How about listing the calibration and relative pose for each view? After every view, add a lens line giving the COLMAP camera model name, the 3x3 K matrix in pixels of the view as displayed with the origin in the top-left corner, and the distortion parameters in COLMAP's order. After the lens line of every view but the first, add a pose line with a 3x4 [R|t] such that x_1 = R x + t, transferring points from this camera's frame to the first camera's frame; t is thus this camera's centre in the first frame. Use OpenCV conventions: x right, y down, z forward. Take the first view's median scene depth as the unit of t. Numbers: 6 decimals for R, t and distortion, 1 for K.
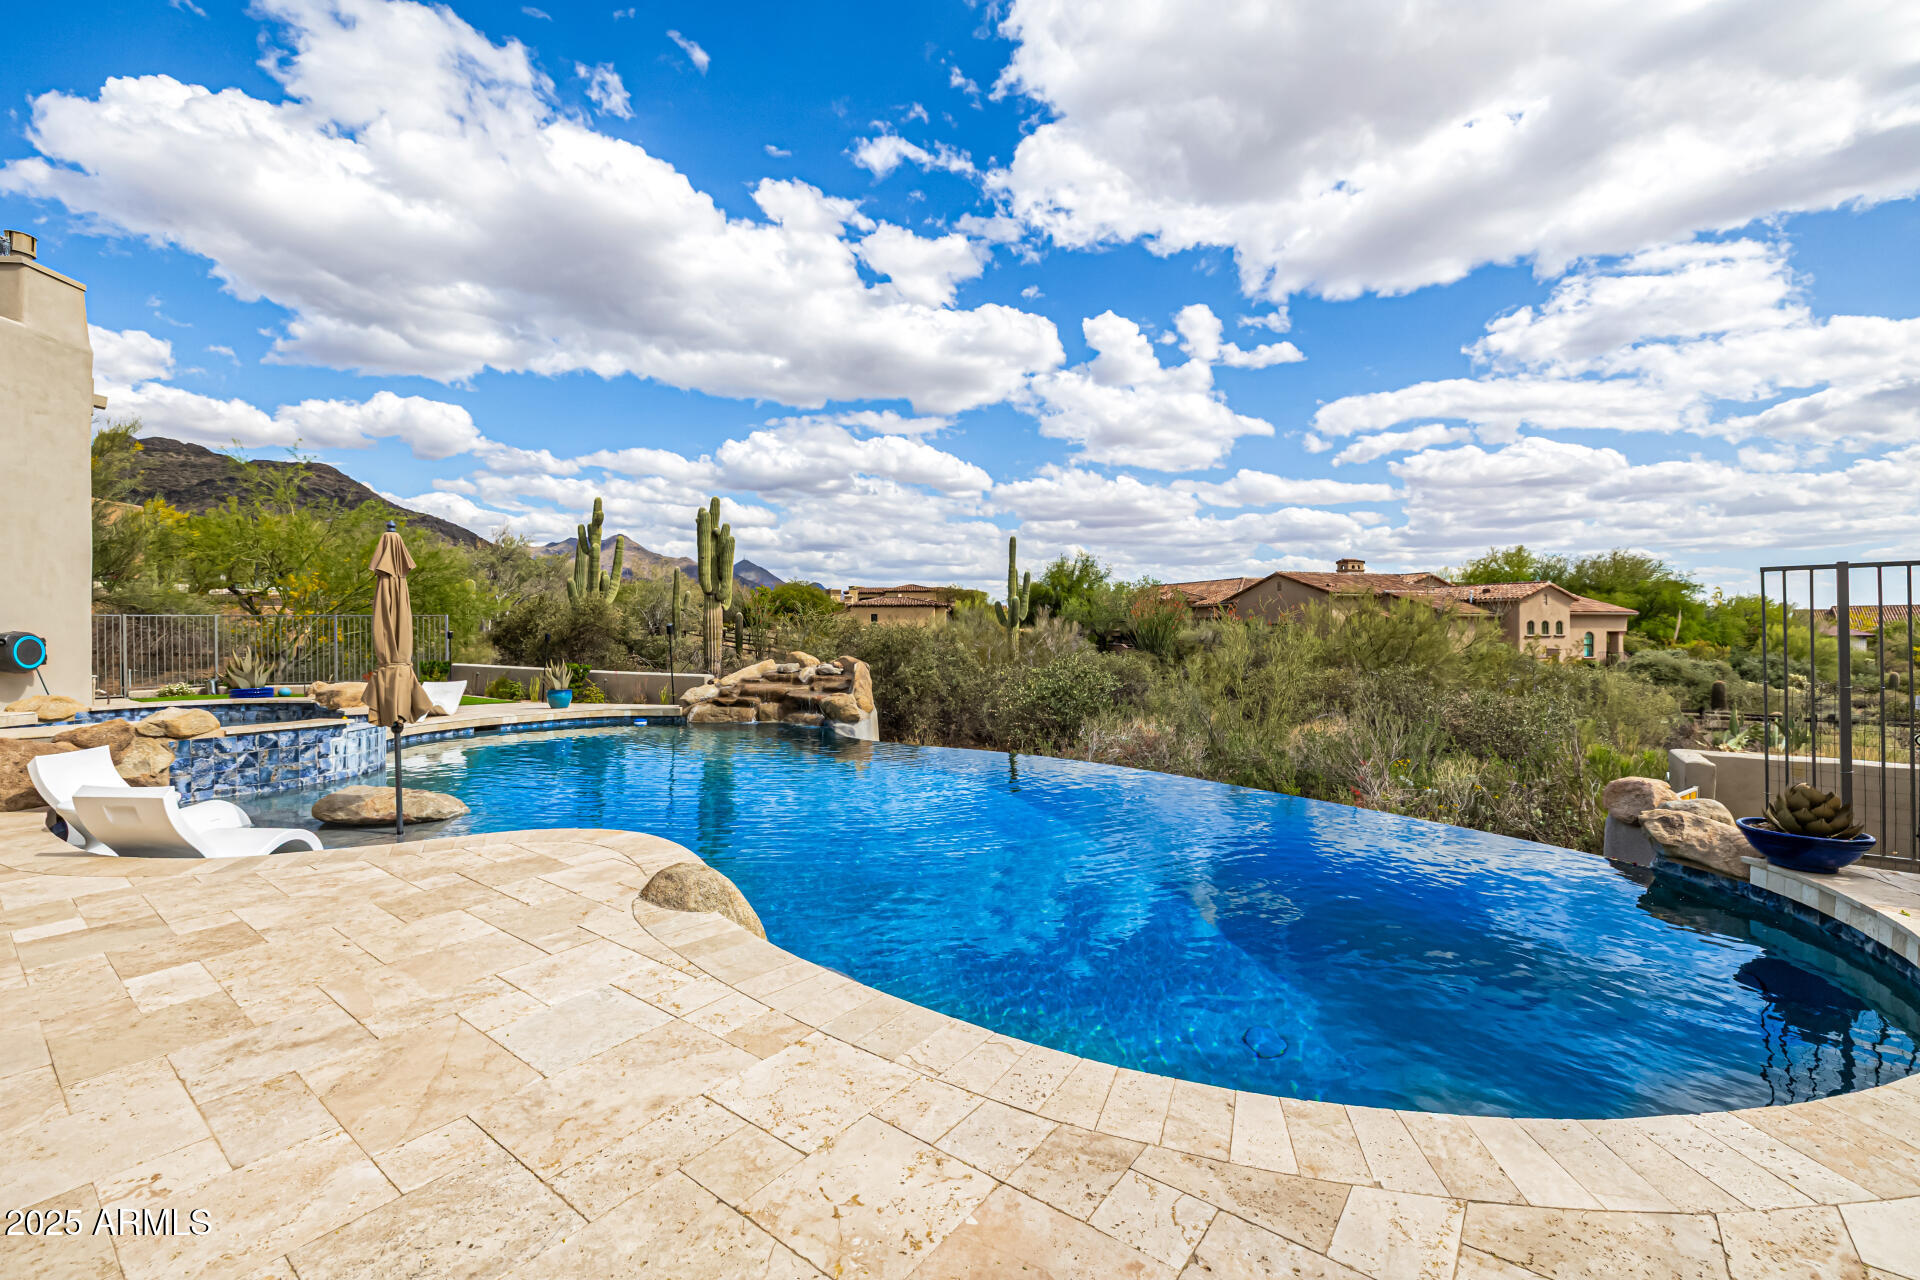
lens RADIAL K [[807.4, 0, 960.0], [0, 807.4, 640.0], [0, 0, 1]] dist [0.000415, -0.000276]
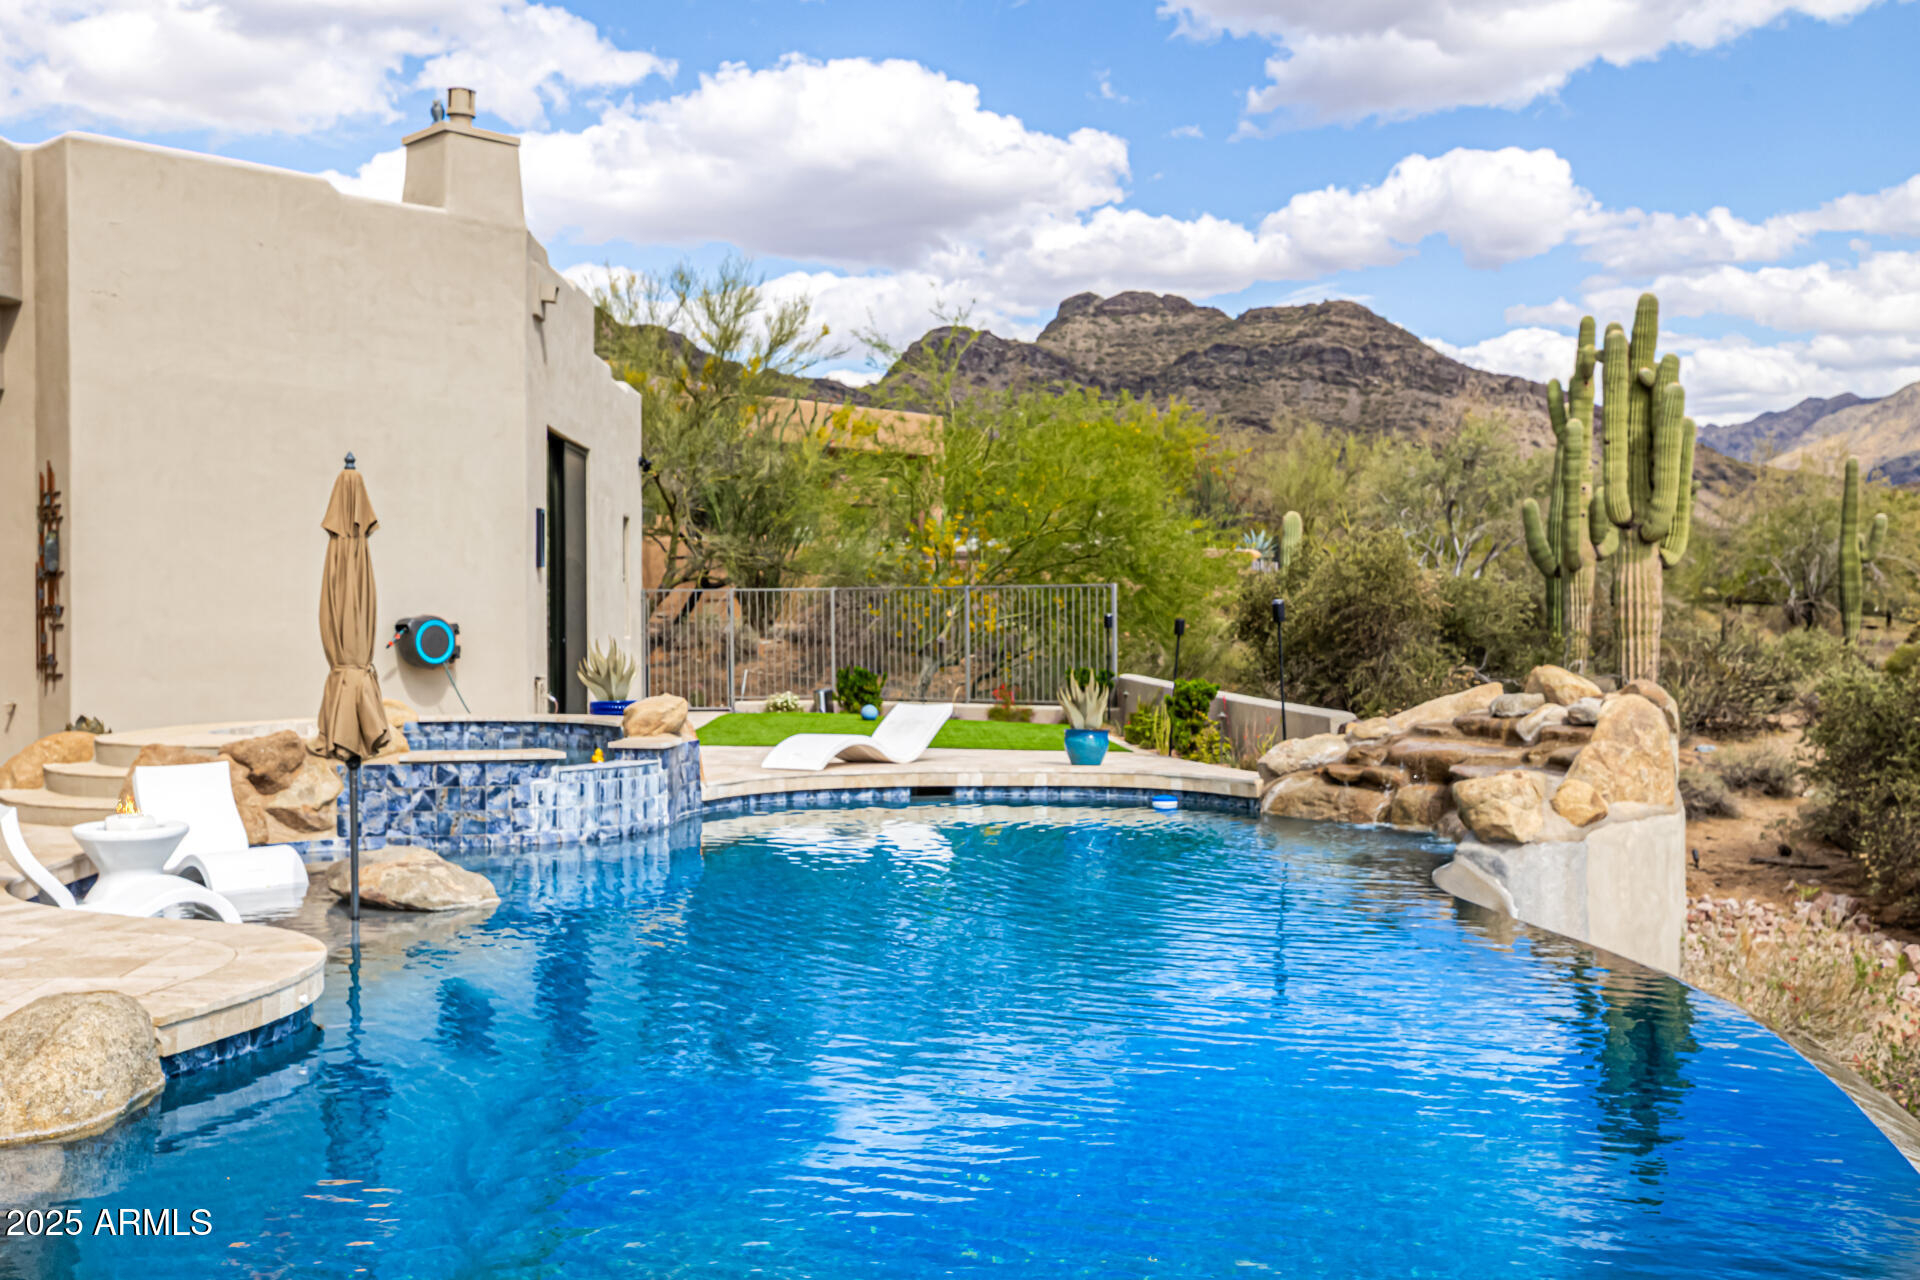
lens RADIAL K [[1863.5, 0, 960.0], [0, 1863.5, 640.0], [0, 0, 1]] dist [-0.054755, 0.005183]
pose [[0.637501, 0.013030, -0.770340, 0.394980], [-0.008856, 0.999915, 0.009584, -0.006021], [0.770399, 0.000712, 0.637562, 0.199538]]
